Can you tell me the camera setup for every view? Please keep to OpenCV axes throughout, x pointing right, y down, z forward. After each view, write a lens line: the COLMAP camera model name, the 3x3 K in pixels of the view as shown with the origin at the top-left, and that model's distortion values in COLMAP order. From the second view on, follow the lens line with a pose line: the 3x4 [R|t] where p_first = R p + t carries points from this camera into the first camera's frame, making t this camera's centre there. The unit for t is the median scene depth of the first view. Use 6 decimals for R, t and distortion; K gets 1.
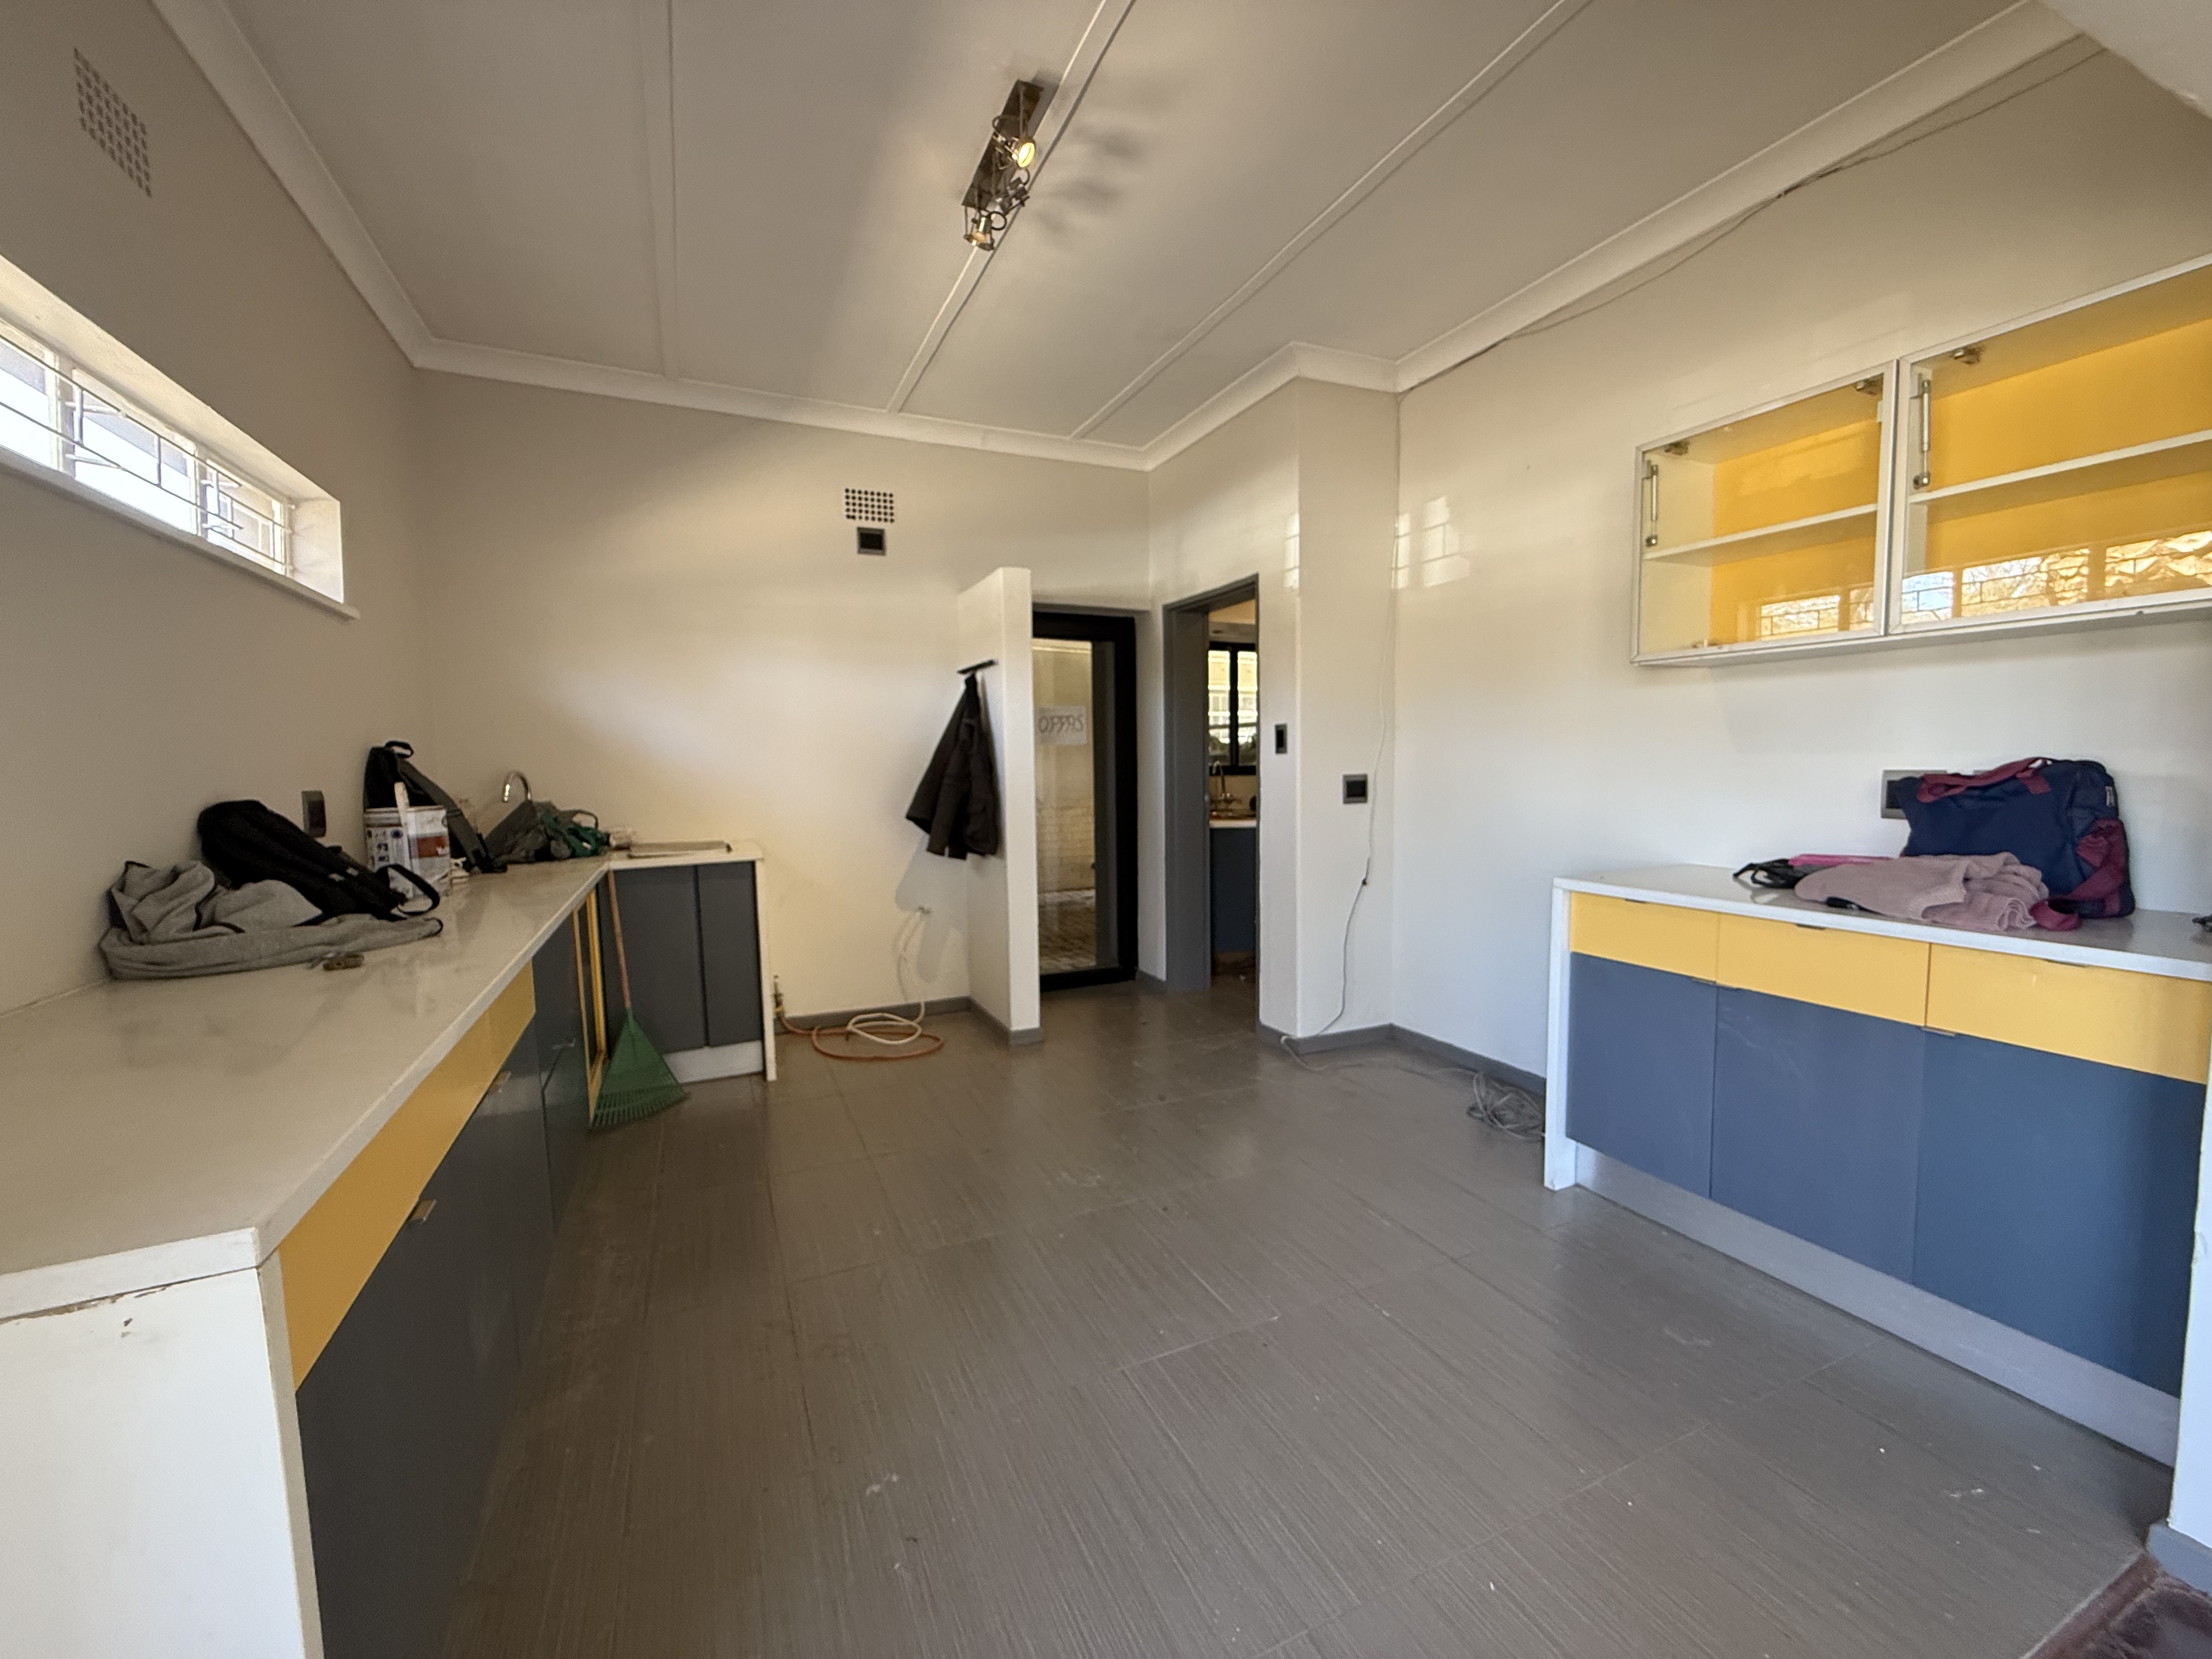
lens RADIAL K [[881.9, 0, 1111.2], [0, 881.9, 841.1], [0, 0, 1]] dist [-0.003586, 0.001200]
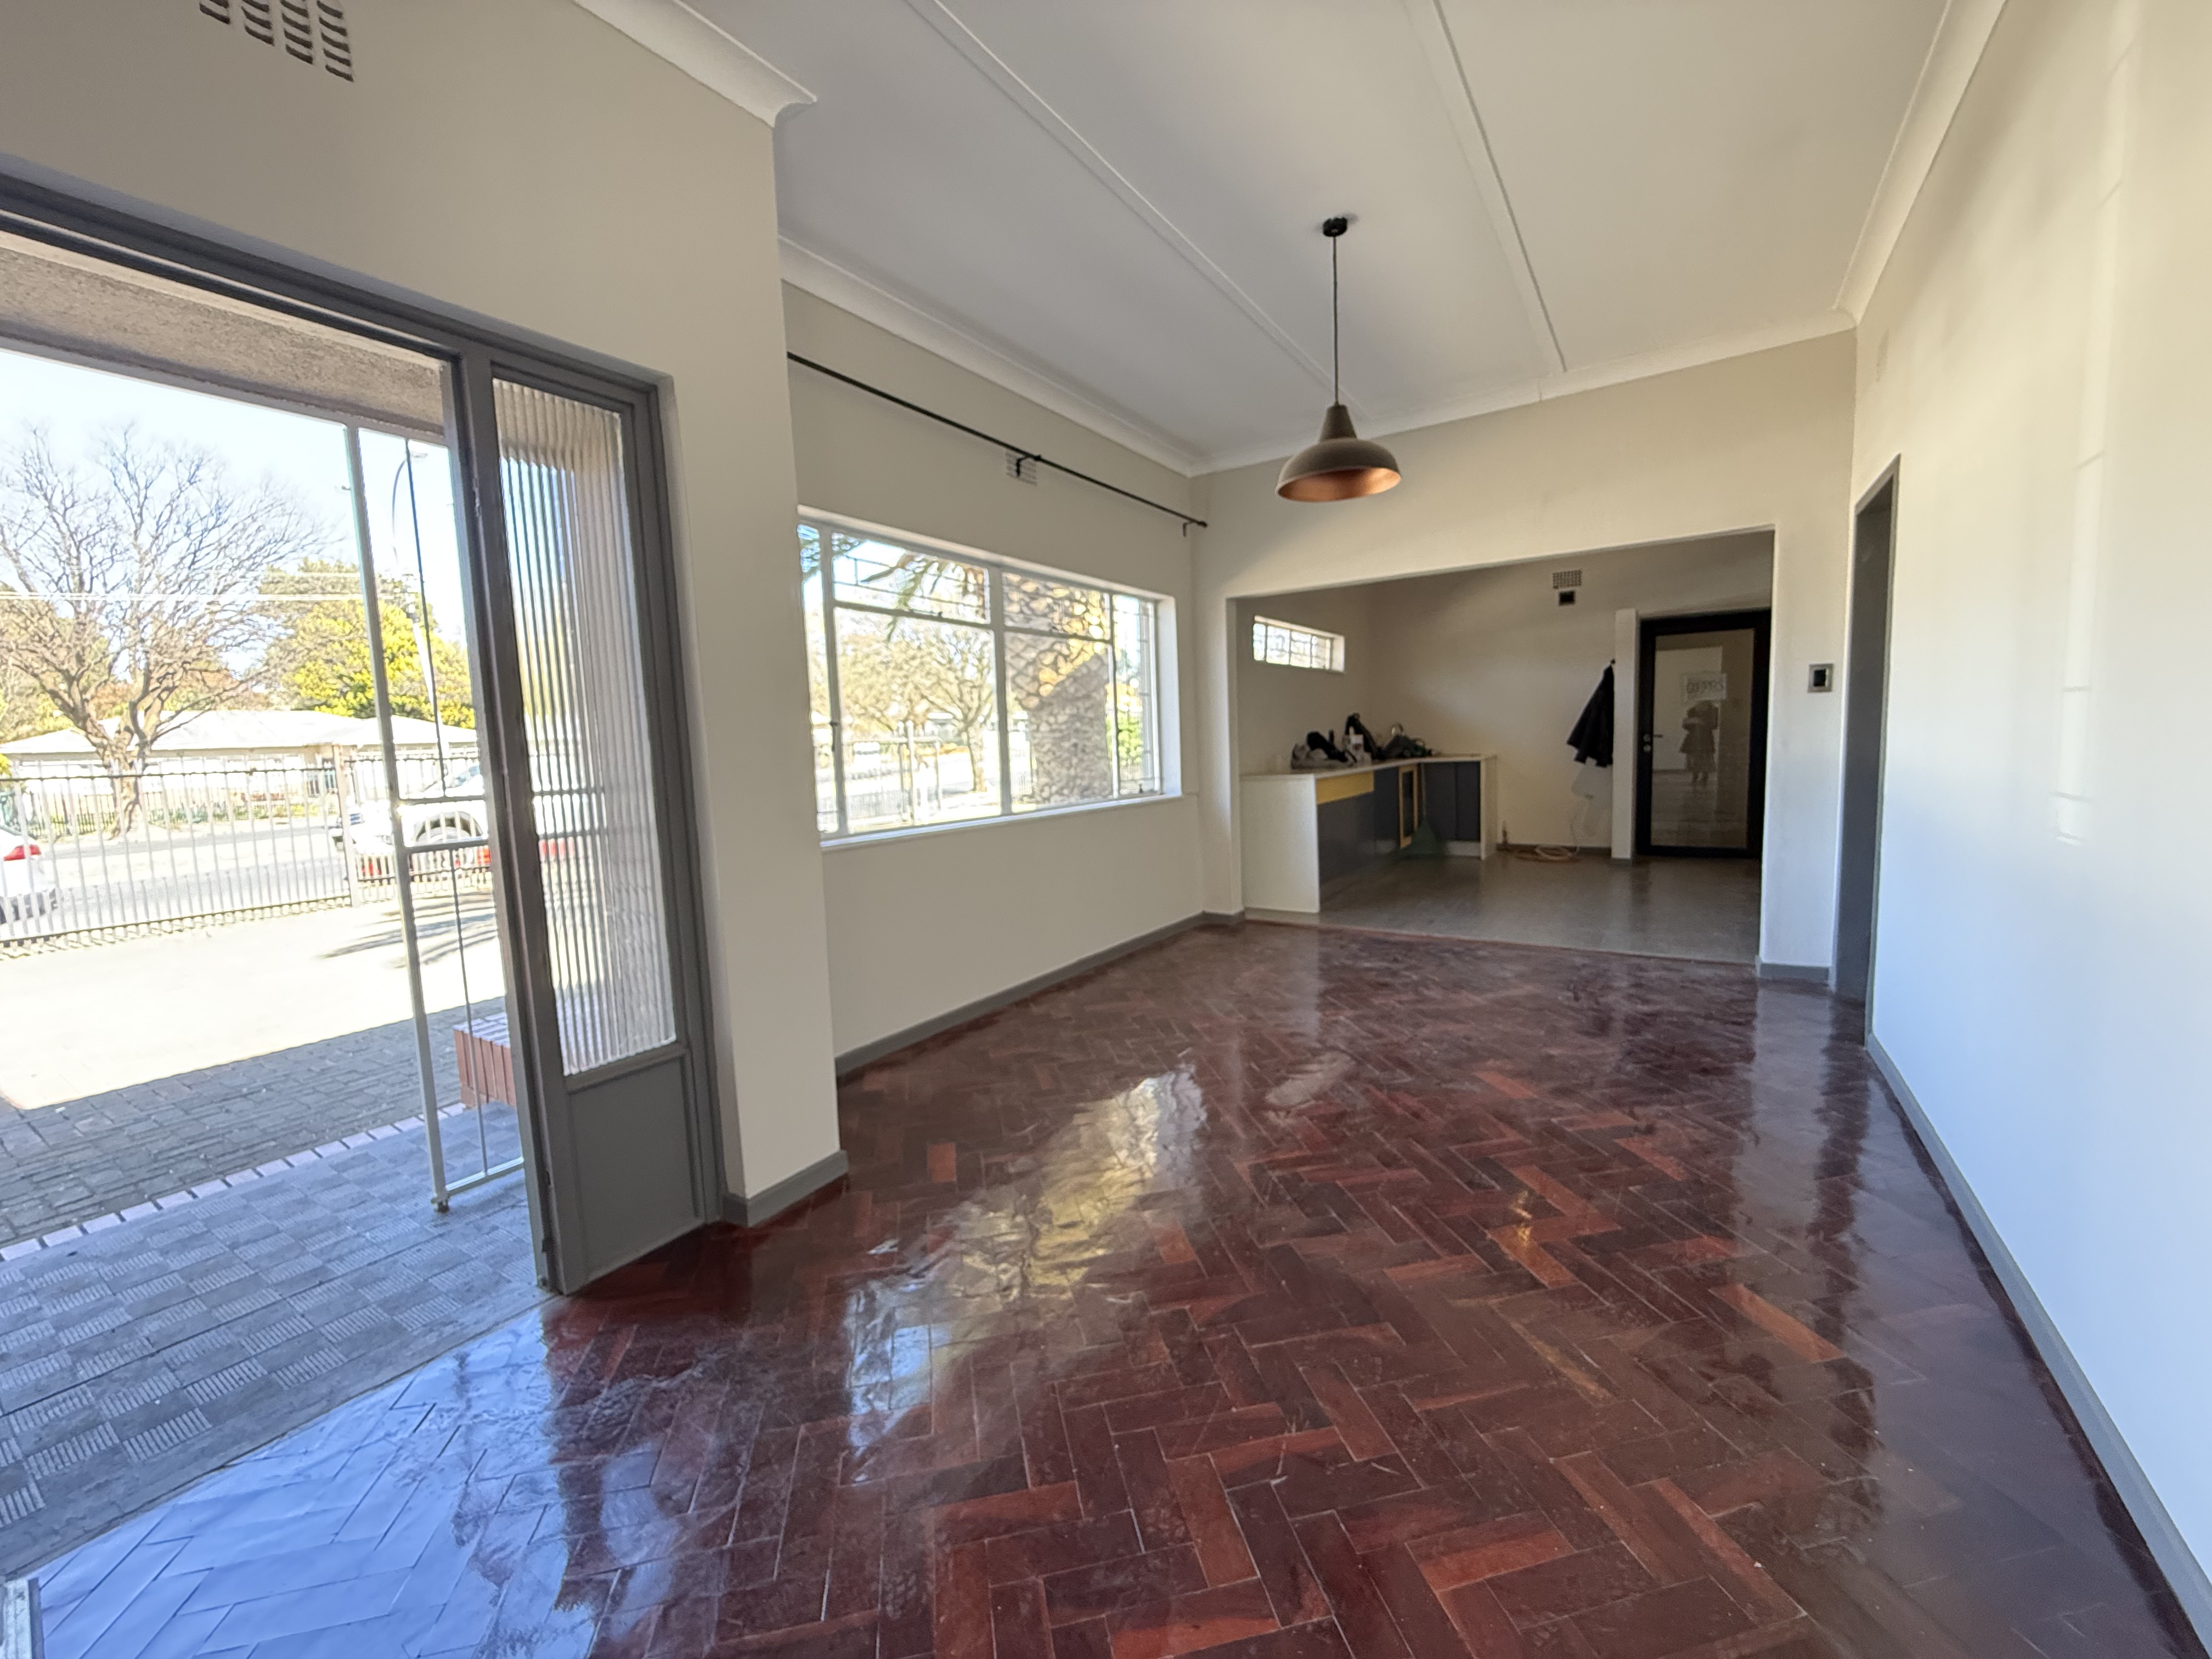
lens RADIAL K [[881.9, 0, 1106.4], [0, 881.9, 832.4], [0, 0, 1]] dist [-0.003586, 0.001200]
pose [[0.527080, 0.082498, -0.845802, 0.996964], [-0.046300, 0.996586, 0.068352, 0.093694], [0.848554, 0.003134, 0.529100, -0.992043]]
